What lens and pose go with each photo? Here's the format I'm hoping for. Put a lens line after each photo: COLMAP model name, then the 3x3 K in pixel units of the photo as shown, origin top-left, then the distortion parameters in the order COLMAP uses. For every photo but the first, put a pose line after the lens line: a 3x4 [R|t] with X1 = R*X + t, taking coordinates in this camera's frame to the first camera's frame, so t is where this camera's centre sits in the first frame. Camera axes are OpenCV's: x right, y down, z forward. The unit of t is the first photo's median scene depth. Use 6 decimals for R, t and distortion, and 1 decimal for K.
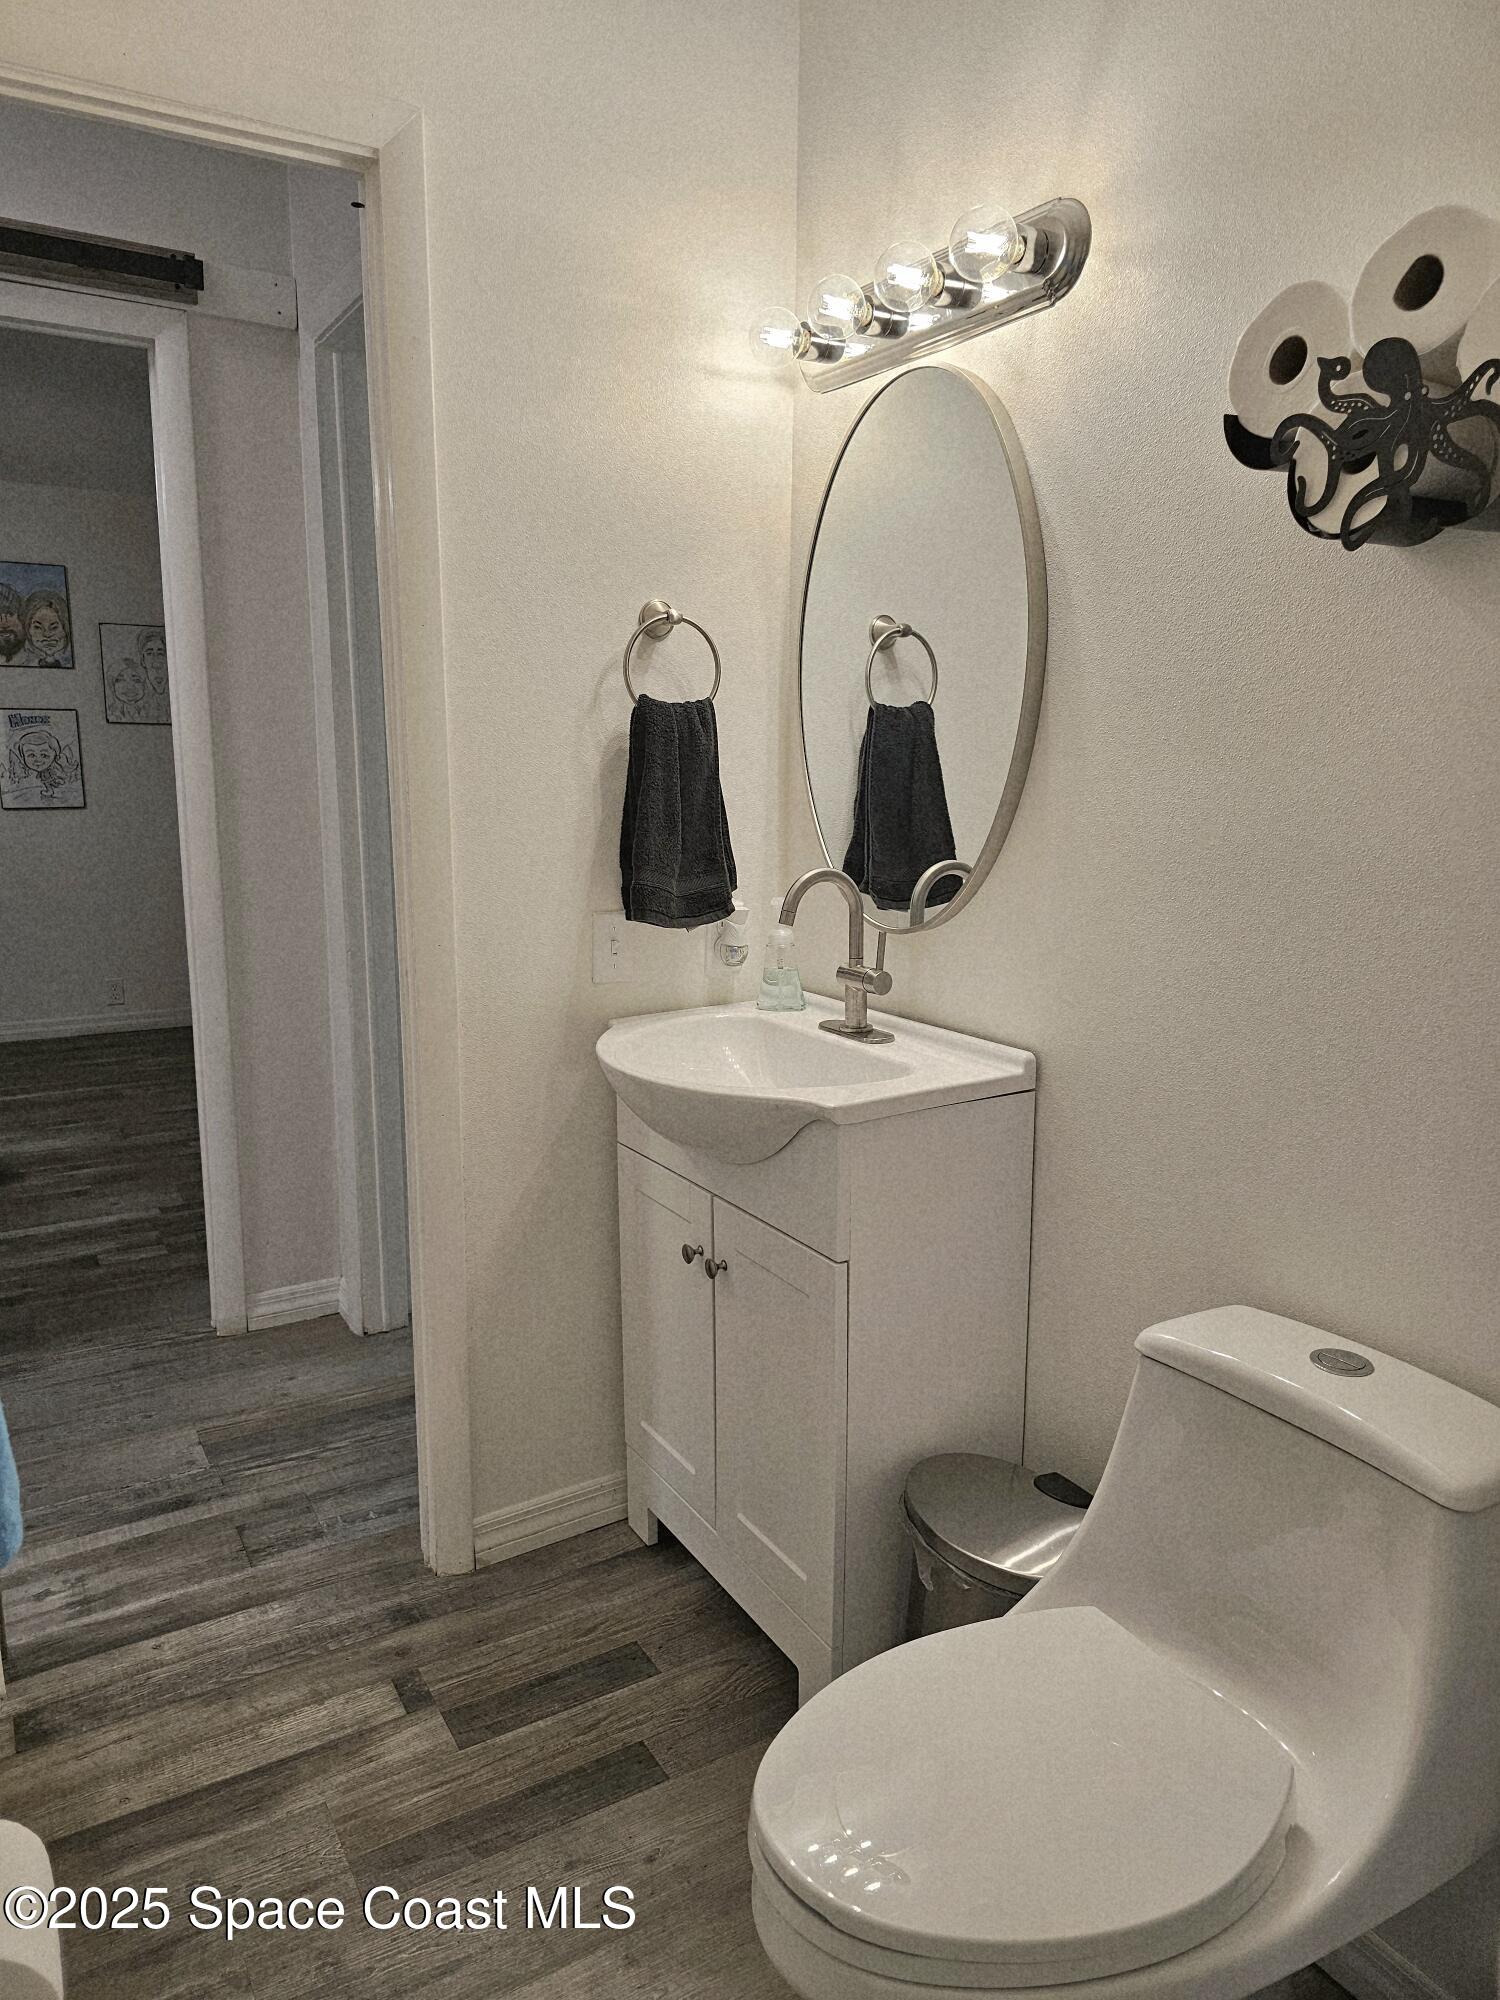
lens RADIAL K [[1353.2, 0, 747.0], [0, 1353.2, 998.5], [0, 0, 1]] dist [0.064427, -0.062167]
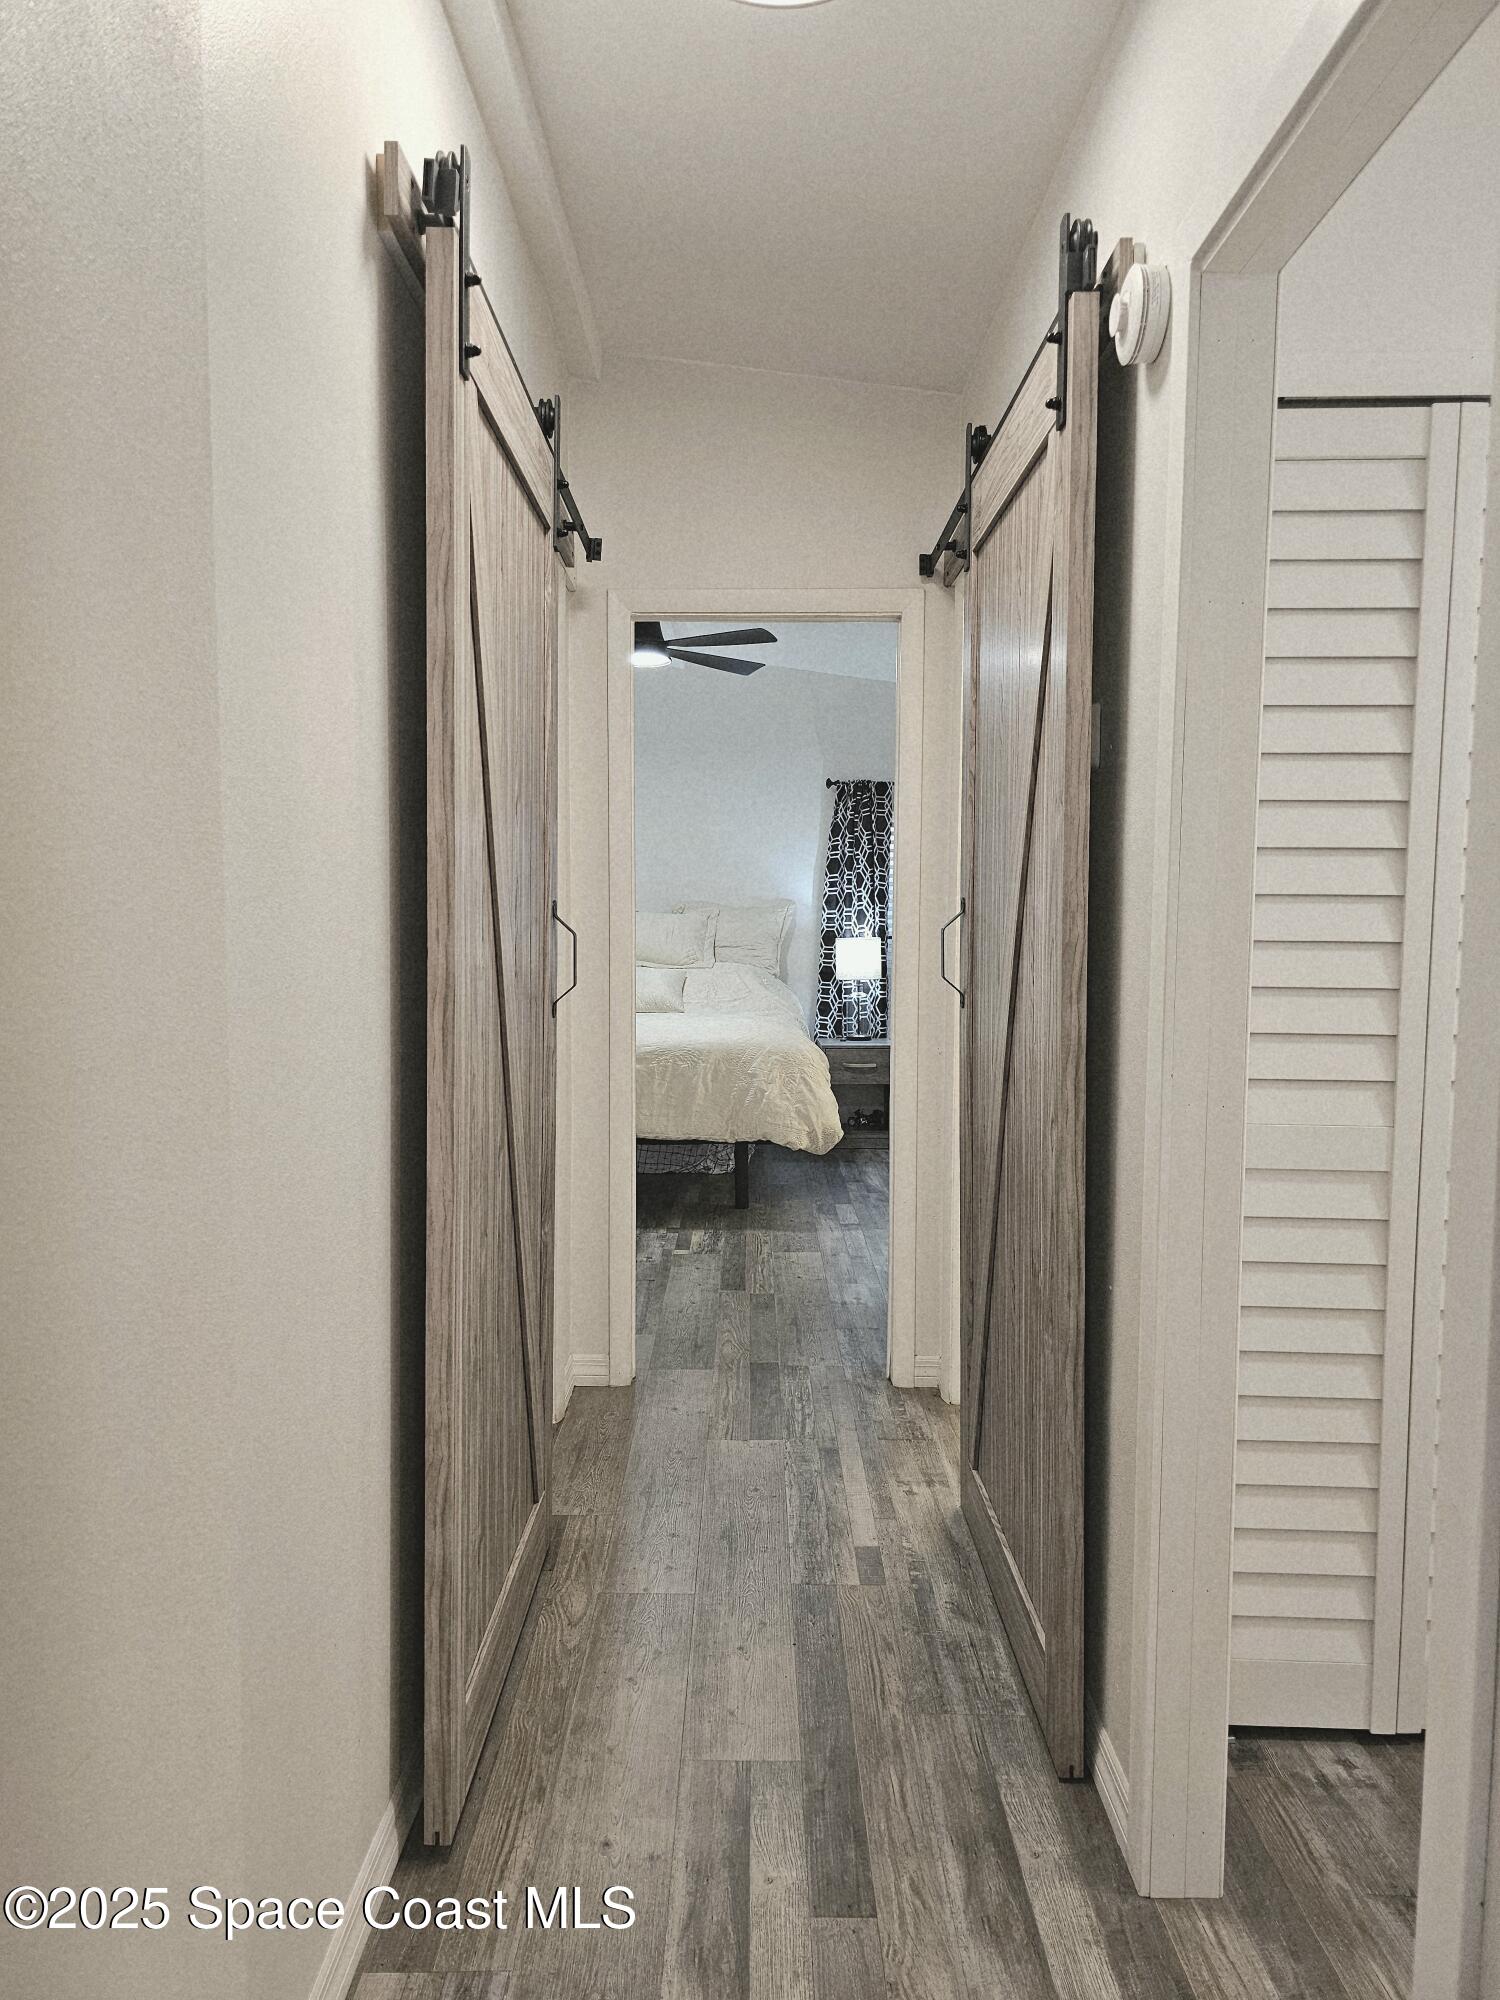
lens RADIAL K [[1353.2, 0, 752.6], [0, 1353.2, 998.8], [0, 0, 1]] dist [0.064427, -0.062167]
pose [[0.503645, -0.061903, 0.861690, -1.598030], [0.162633, 0.986390, -0.024195, -0.055694], [-0.848465, 0.152325, 0.506858, 0.311386]]
